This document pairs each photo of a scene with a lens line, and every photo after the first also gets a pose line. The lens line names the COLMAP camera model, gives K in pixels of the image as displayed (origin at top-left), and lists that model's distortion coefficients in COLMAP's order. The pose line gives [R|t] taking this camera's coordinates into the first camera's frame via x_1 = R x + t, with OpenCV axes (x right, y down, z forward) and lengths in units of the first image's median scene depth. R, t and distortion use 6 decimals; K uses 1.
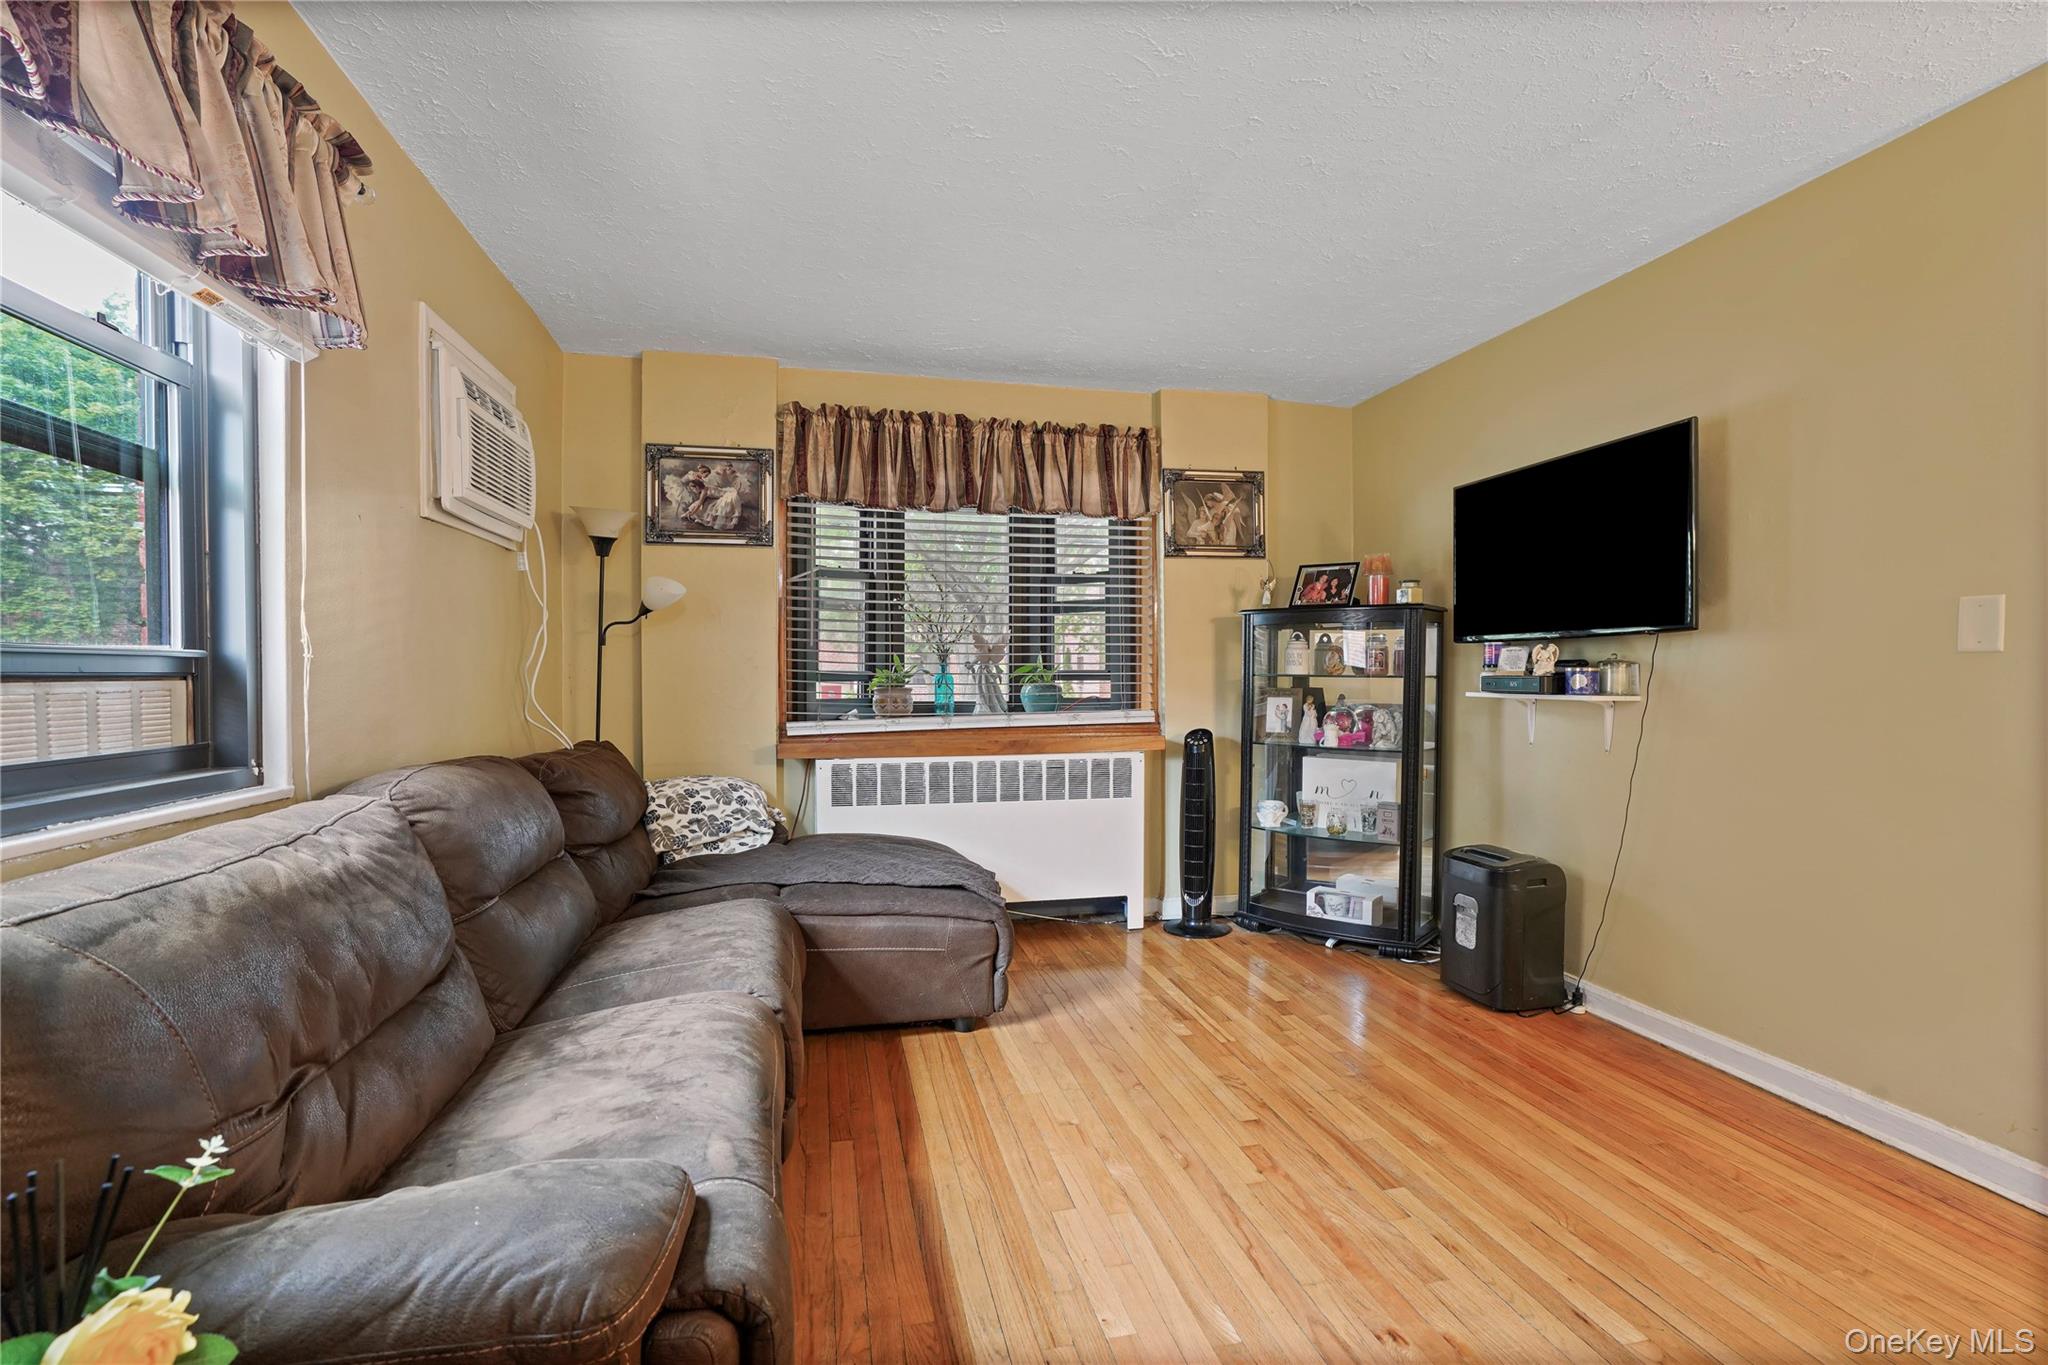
lens RADIAL K [[934.0, 0, 1074.3], [0, 934.0, 694.5], [0, 0, 1]] dist [-0.054969, 0.026650]
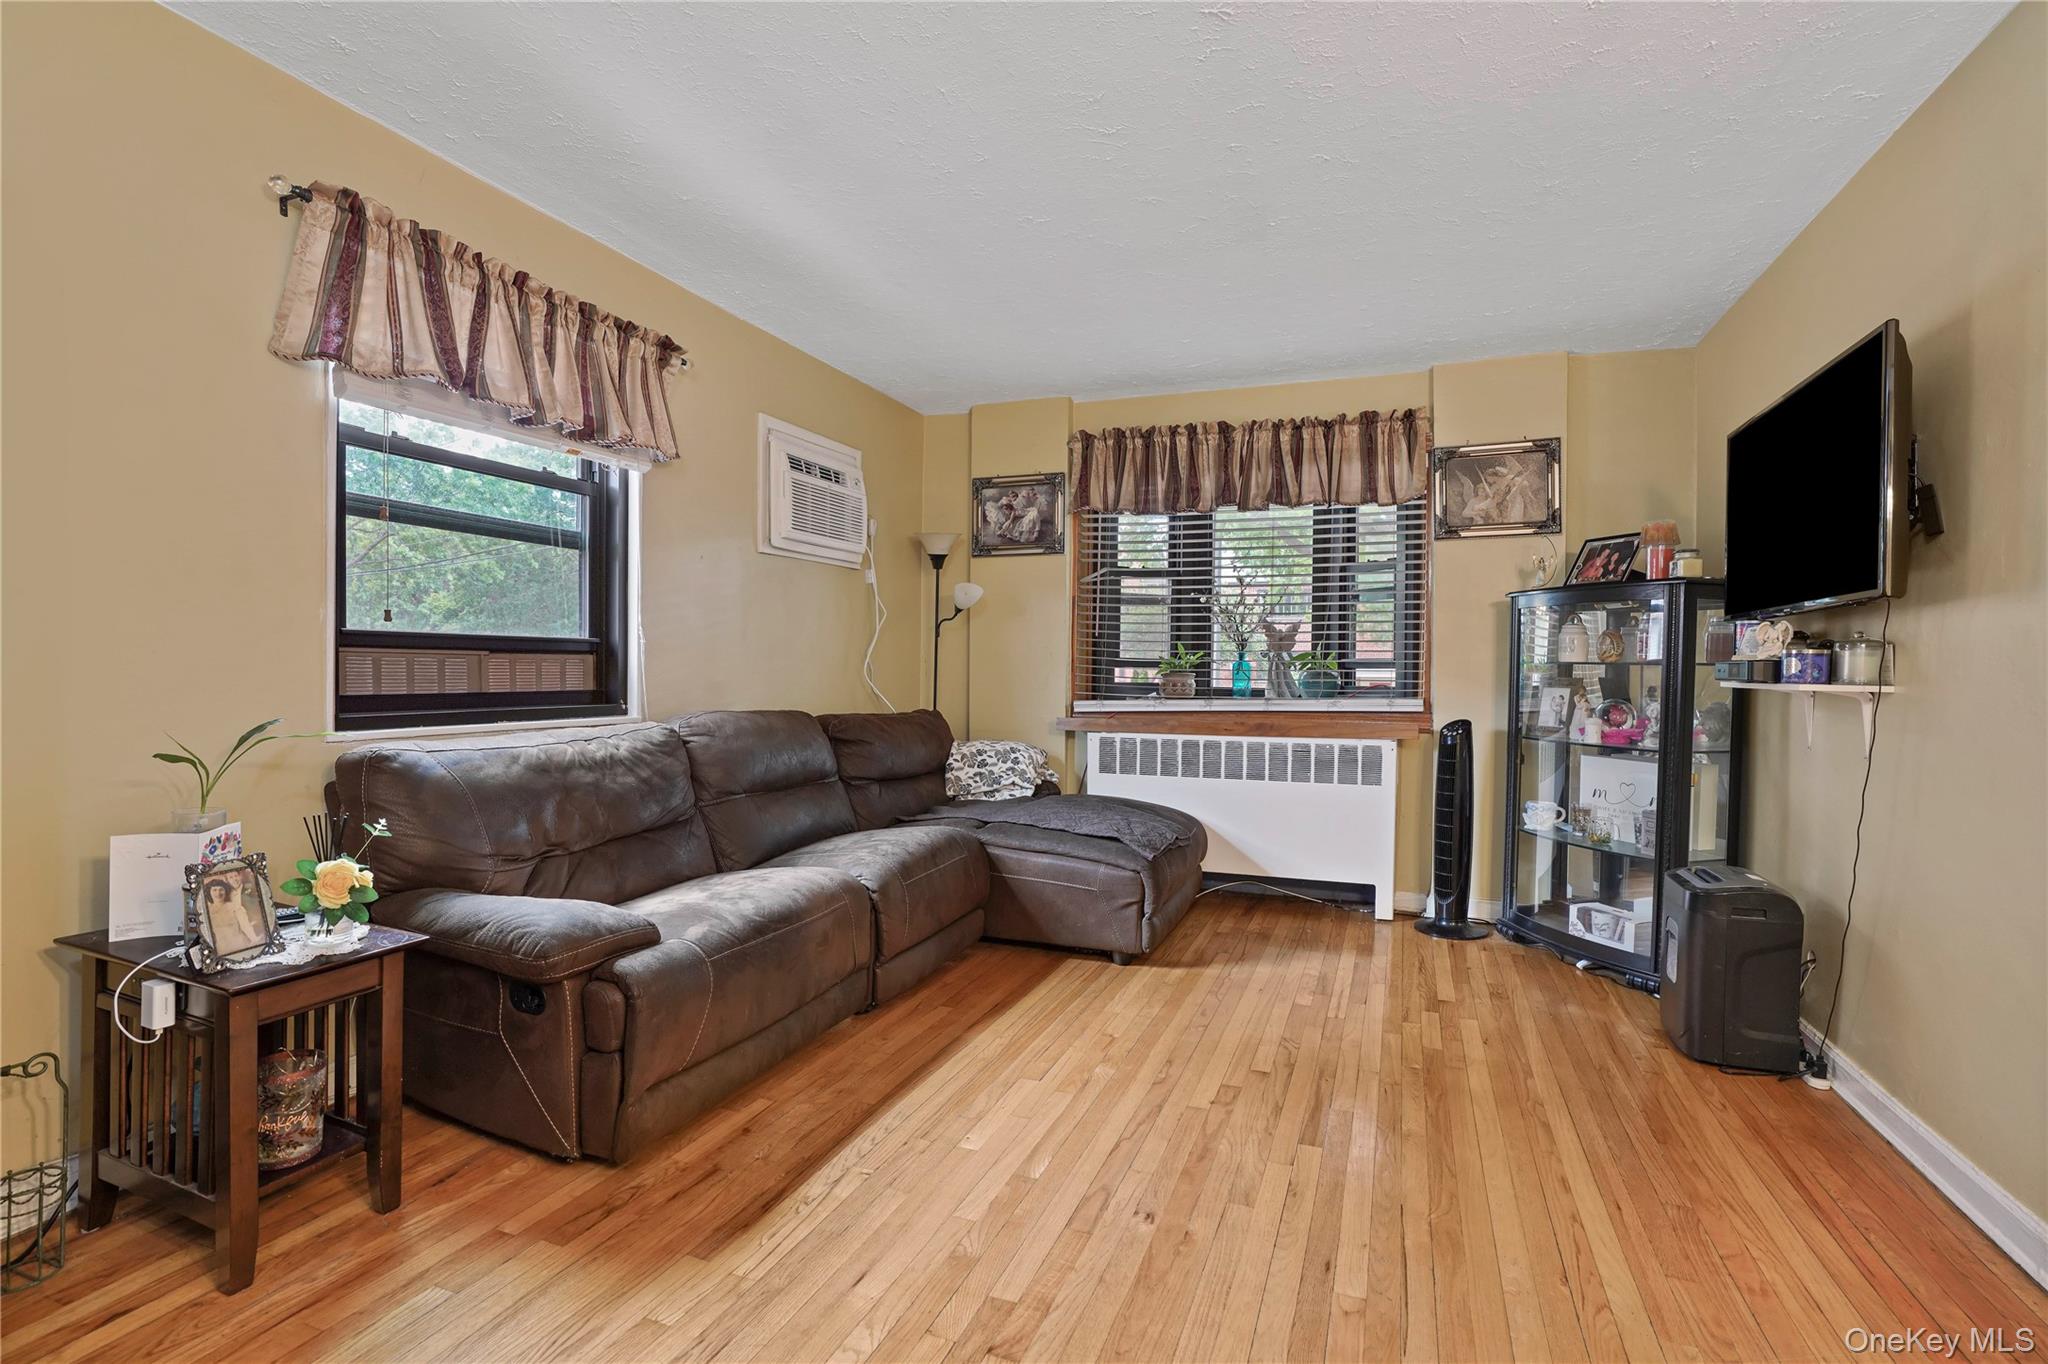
lens RADIAL K [[961.2, 0, 1073.8], [0, 961.2, 690.2], [0, 0, 1]] dist [-0.056313, 0.029246]
pose [[0.832630, 0.018445, -0.553522, 0.374762], [-0.019733, 0.999799, 0.003634, 0.012515], [0.553478, 0.007896, 0.832827, -0.025309]]
